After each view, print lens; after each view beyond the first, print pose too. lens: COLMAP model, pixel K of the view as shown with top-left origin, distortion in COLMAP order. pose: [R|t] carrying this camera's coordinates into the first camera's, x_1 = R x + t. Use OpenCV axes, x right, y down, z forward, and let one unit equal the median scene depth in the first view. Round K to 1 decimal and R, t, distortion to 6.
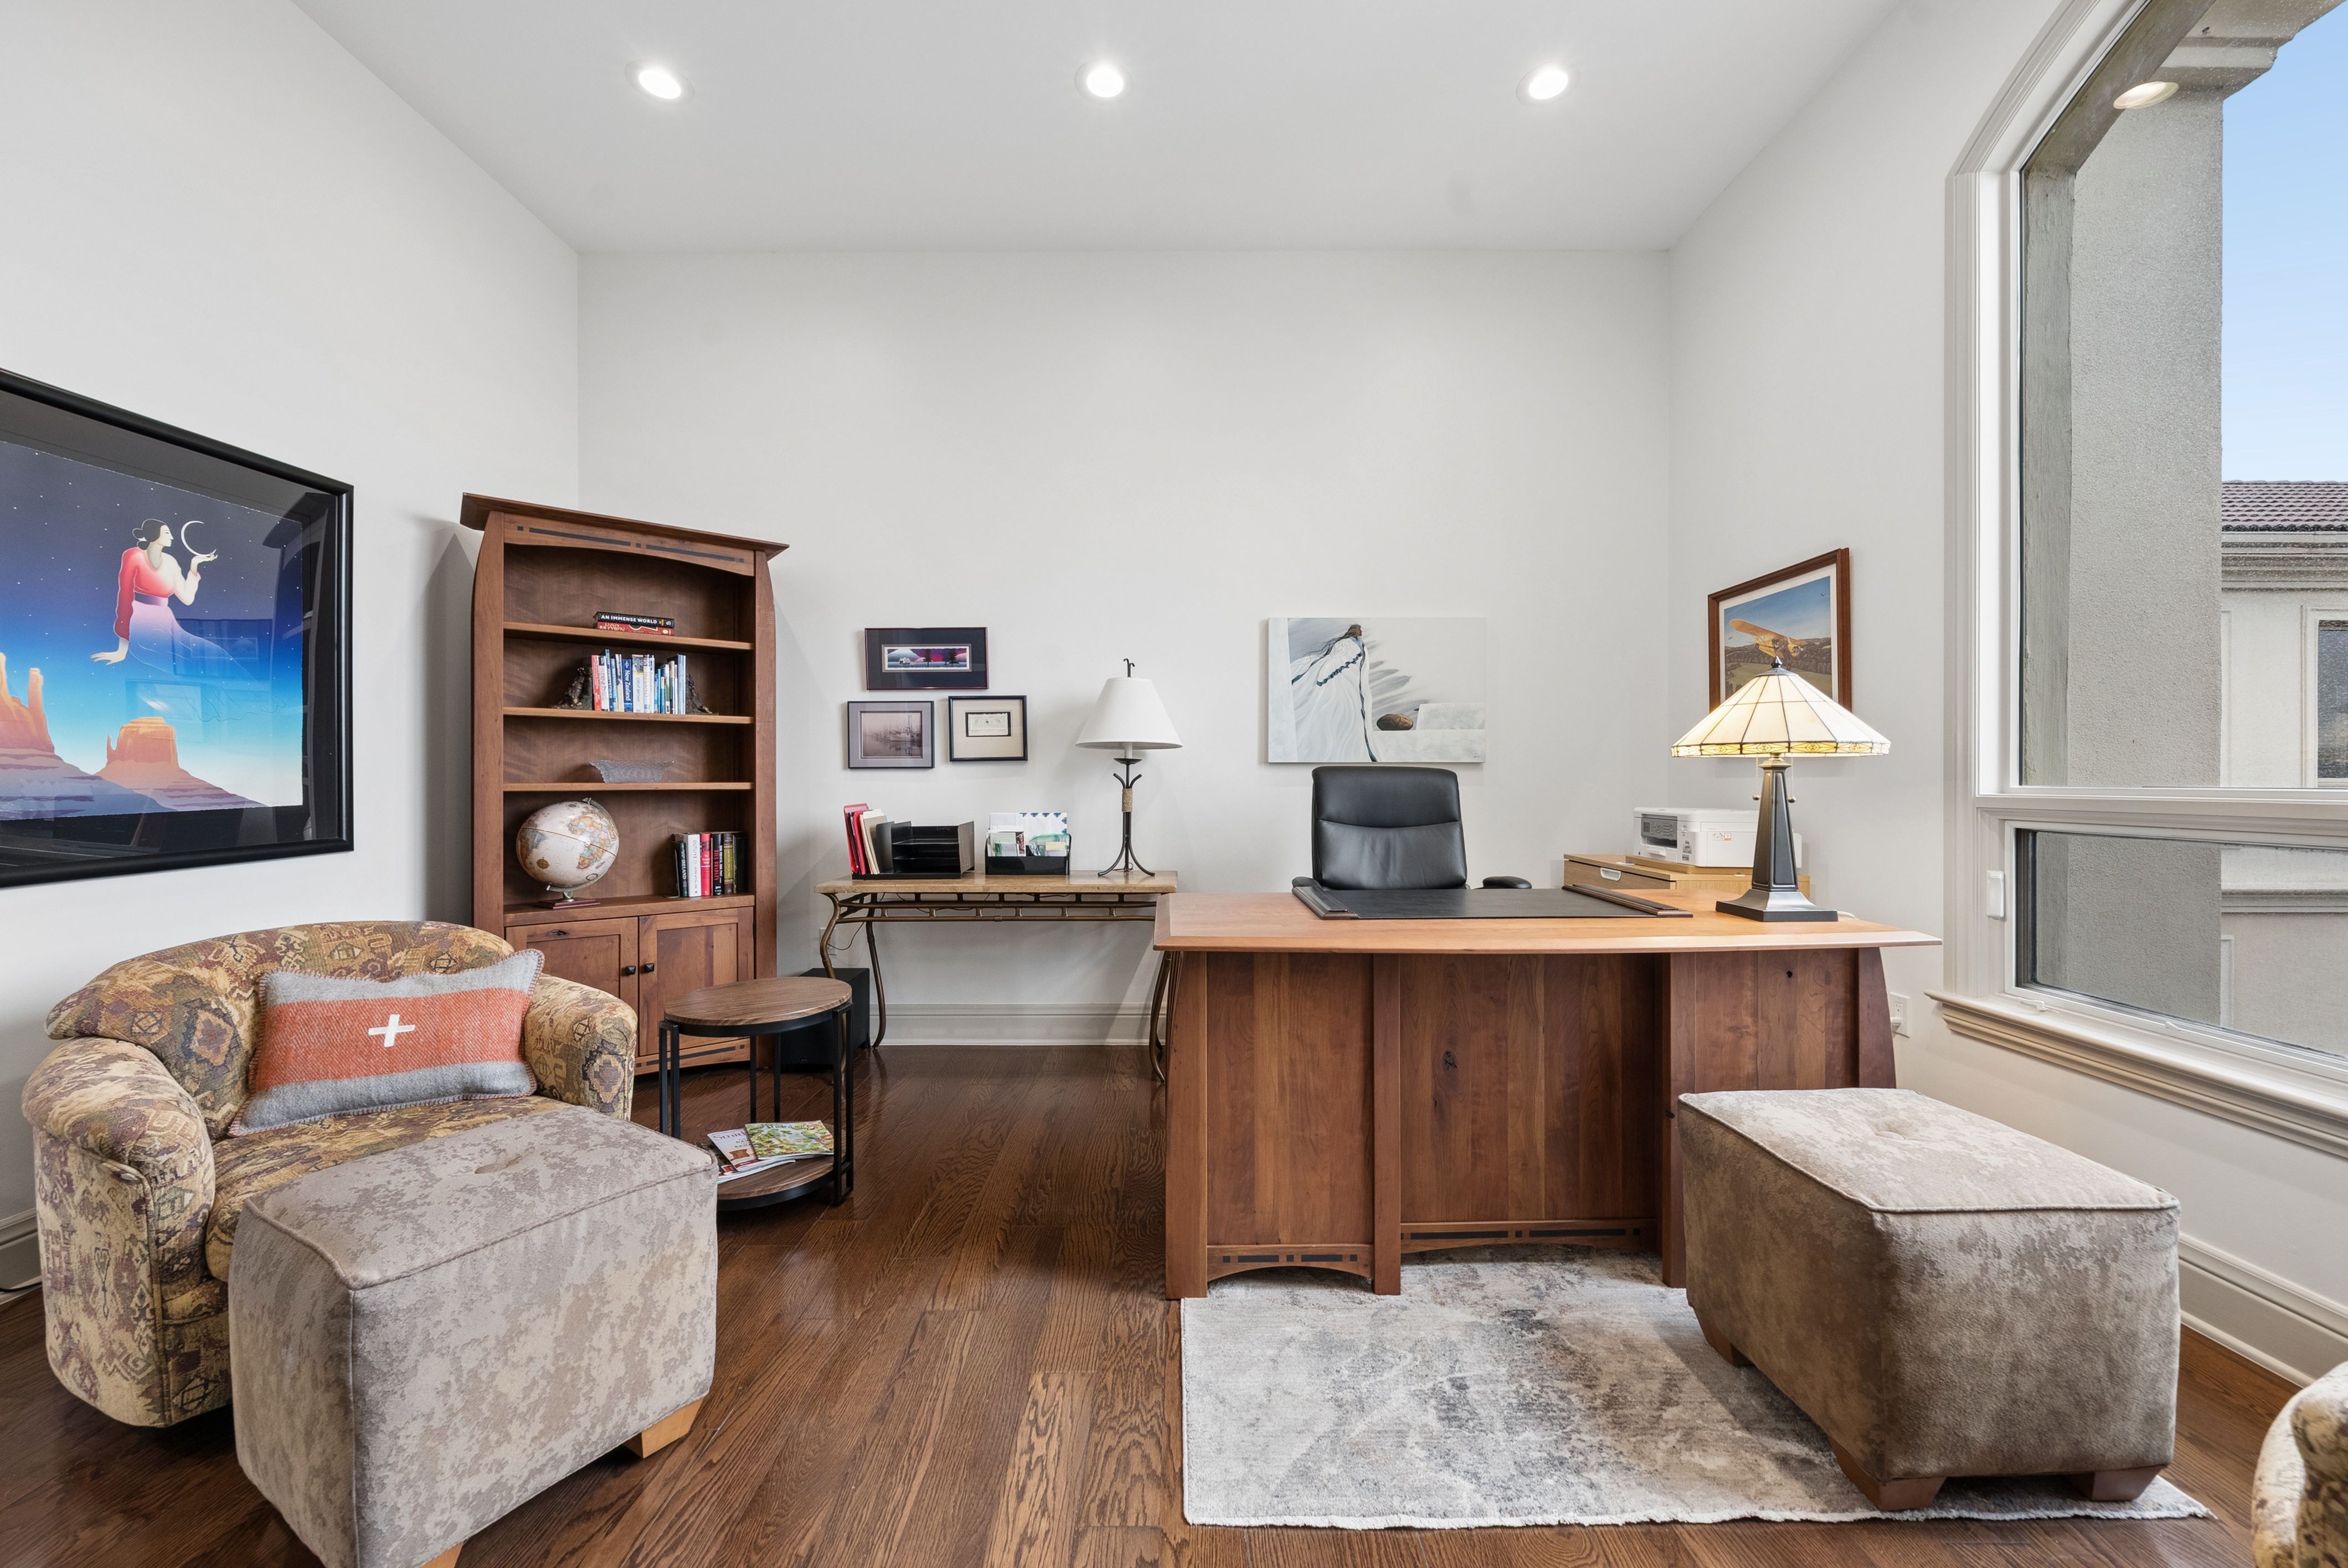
lens RADIAL K [[909.8, 0, 1181.0], [0, 909.8, 781.5], [0, 0, 1]] dist [-0.002254, 0.000128]
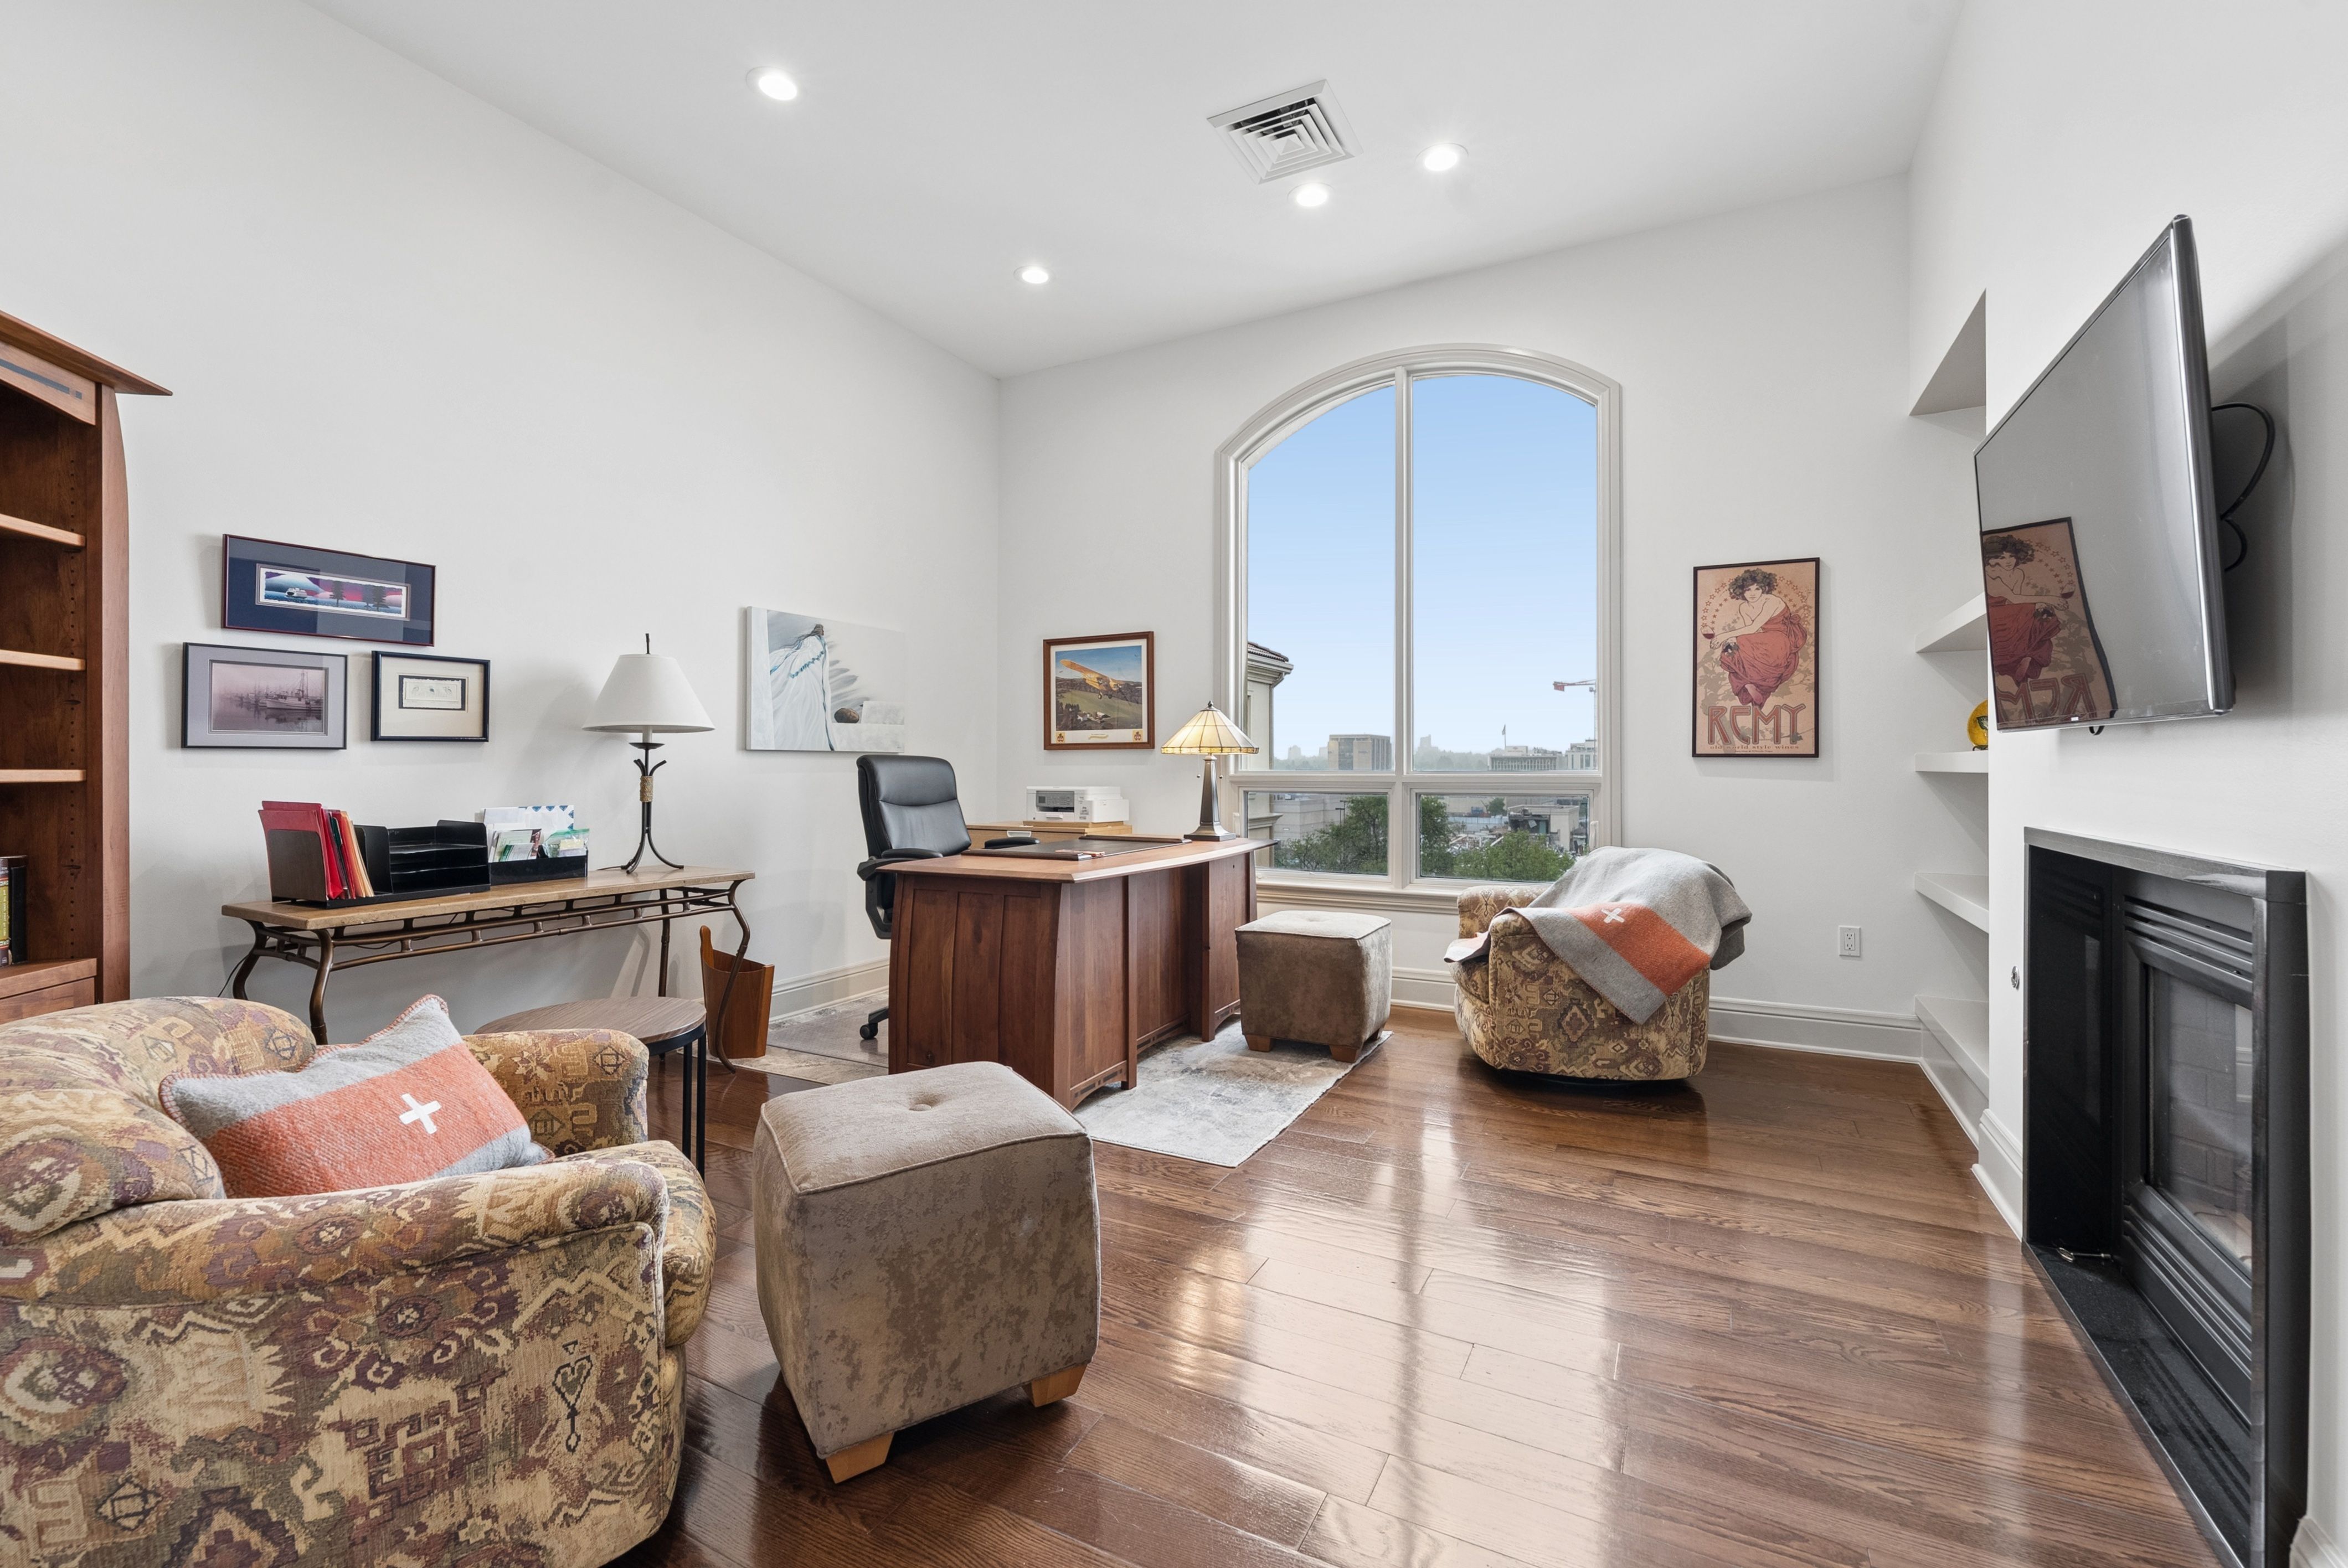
lens RADIAL K [[997.7, 0, 1190.9], [0, 997.7, 778.0], [0, 0, 1]] dist [0.000475, -0.000398]
pose [[0.460967, -0.008214, 0.887379, -0.741996], [0.002547, 0.999965, 0.007933, 0.003620], [-0.887414, -0.001397, 0.460972, 0.059074]]
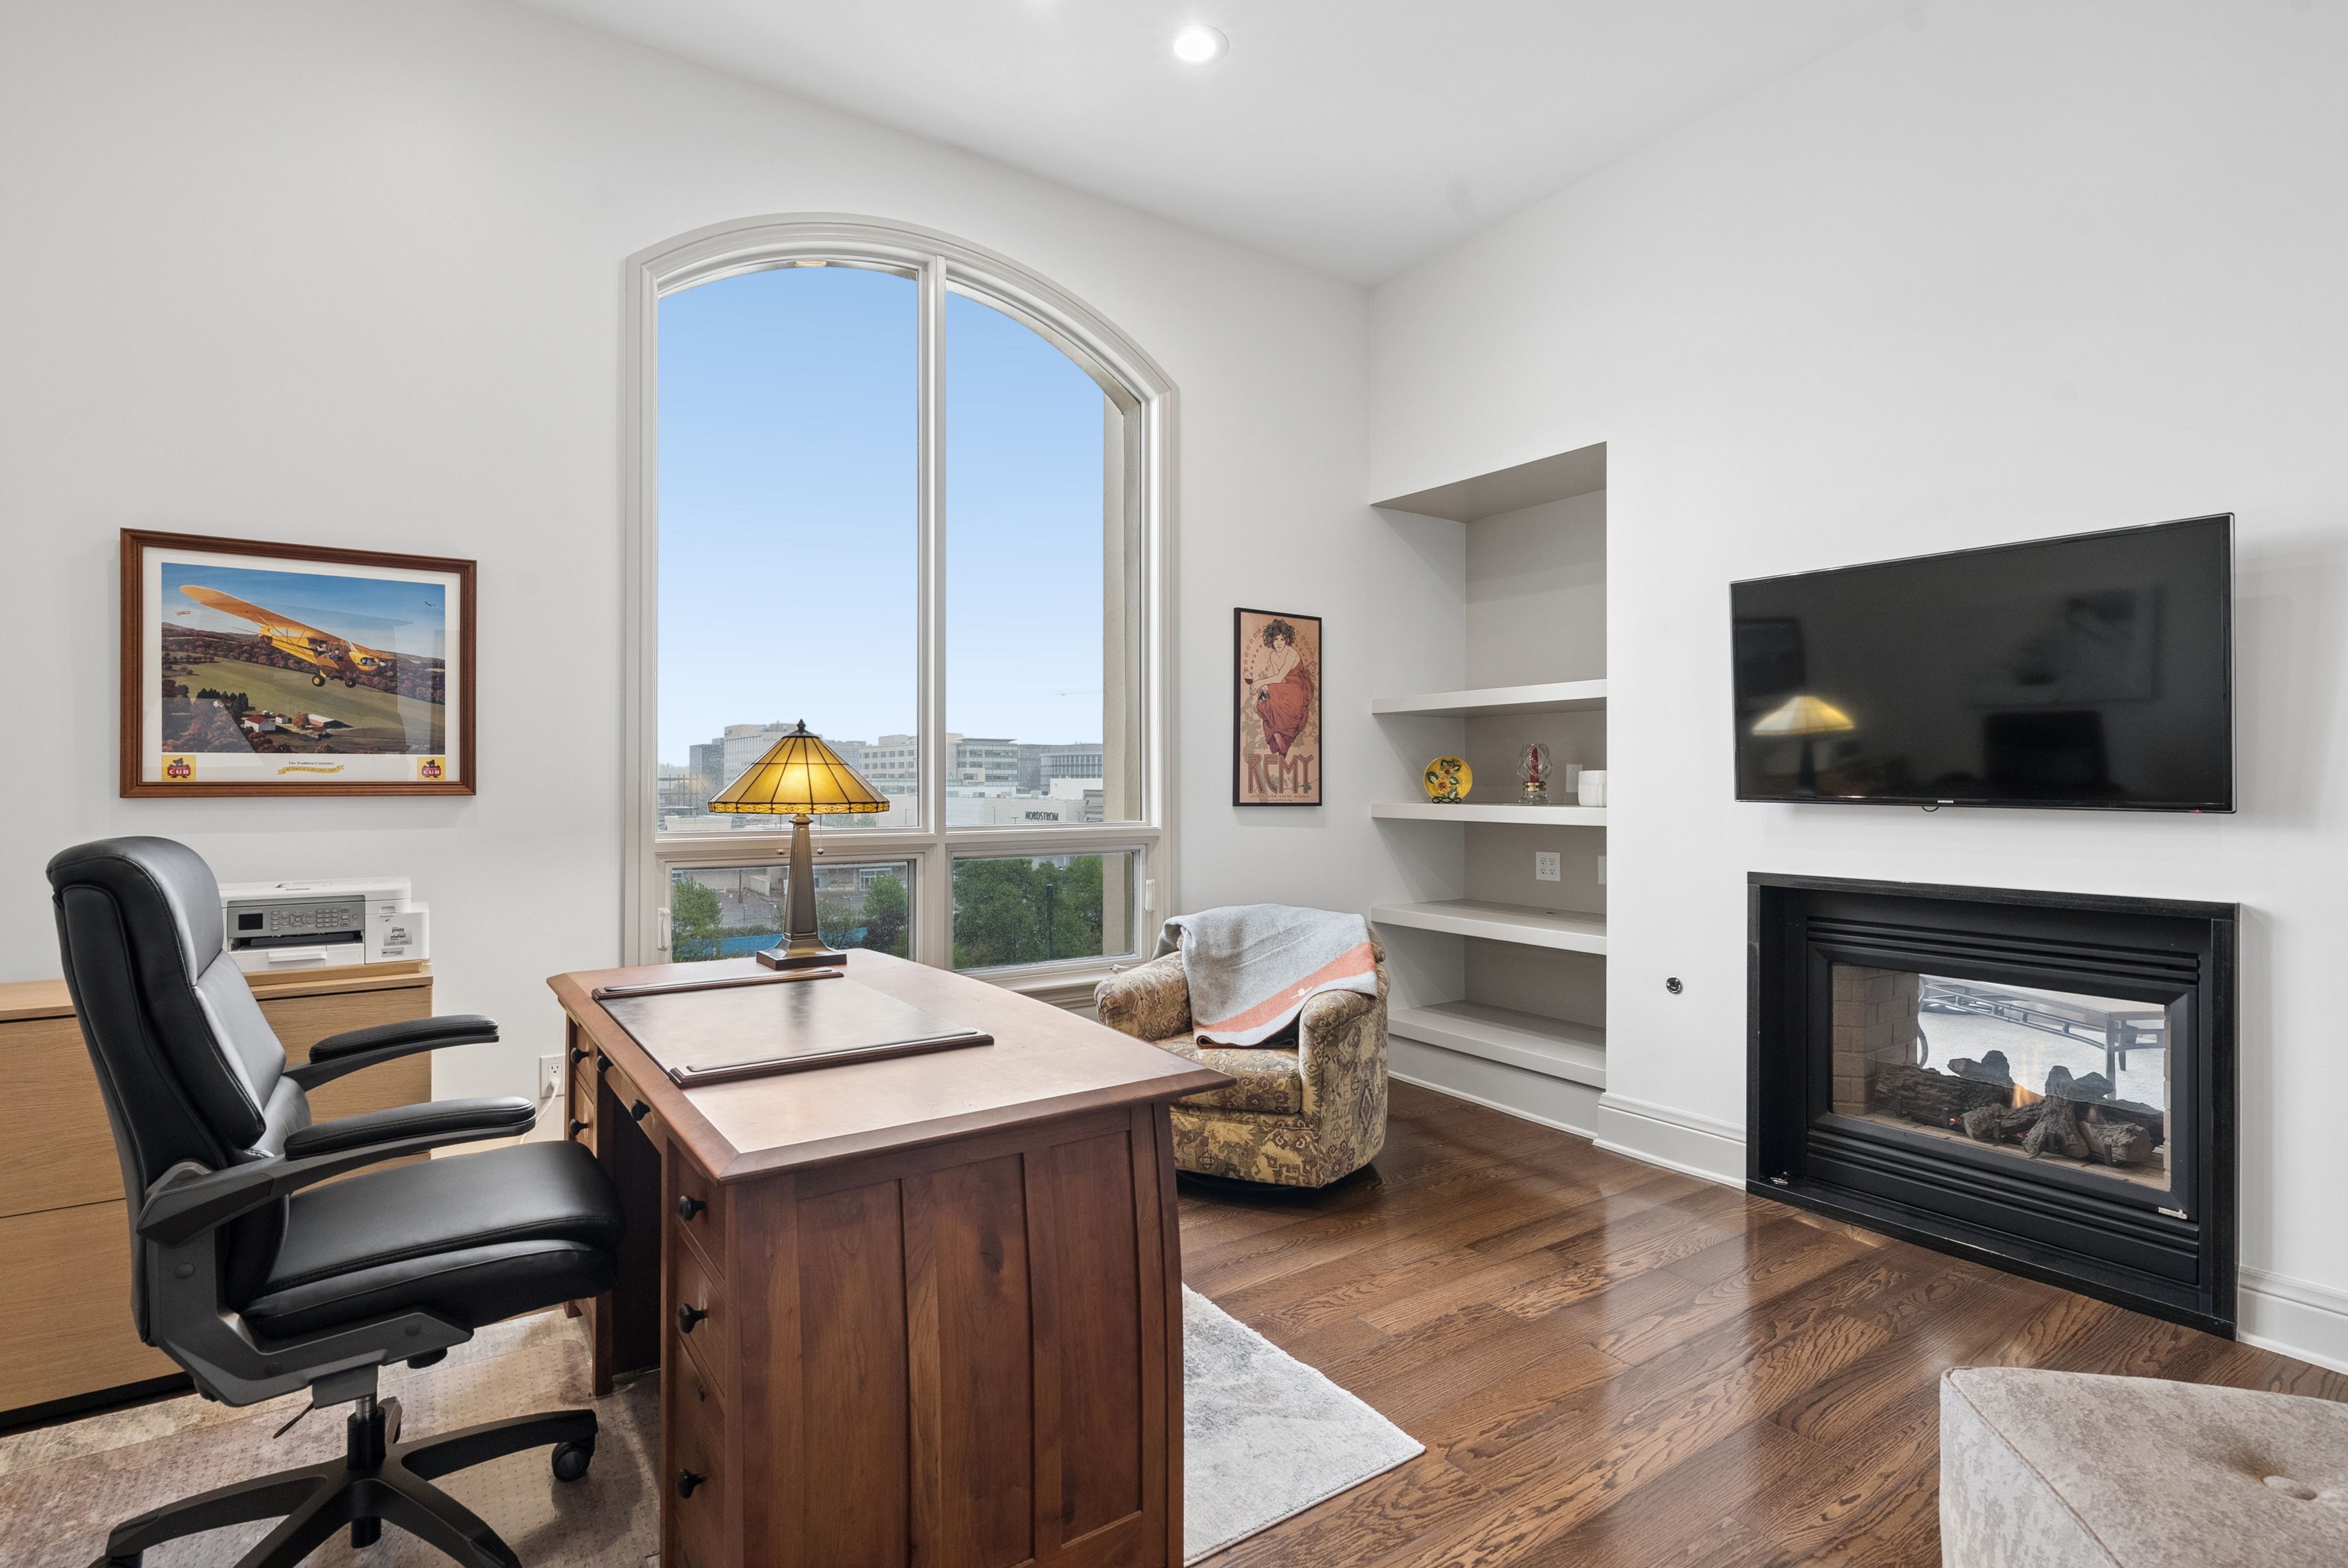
lens RADIAL K [[1136.3, 0, 1193.4], [0, 1136.3, 788.7], [0, 0, 1]] dist [-0.001475, -0.000019]
pose [[-0.571192, -0.003815, 0.820807, -0.438930], [0.001983, 0.999980, 0.006028, -0.039100], [-0.820814, 0.005071, -0.571173, 0.870193]]
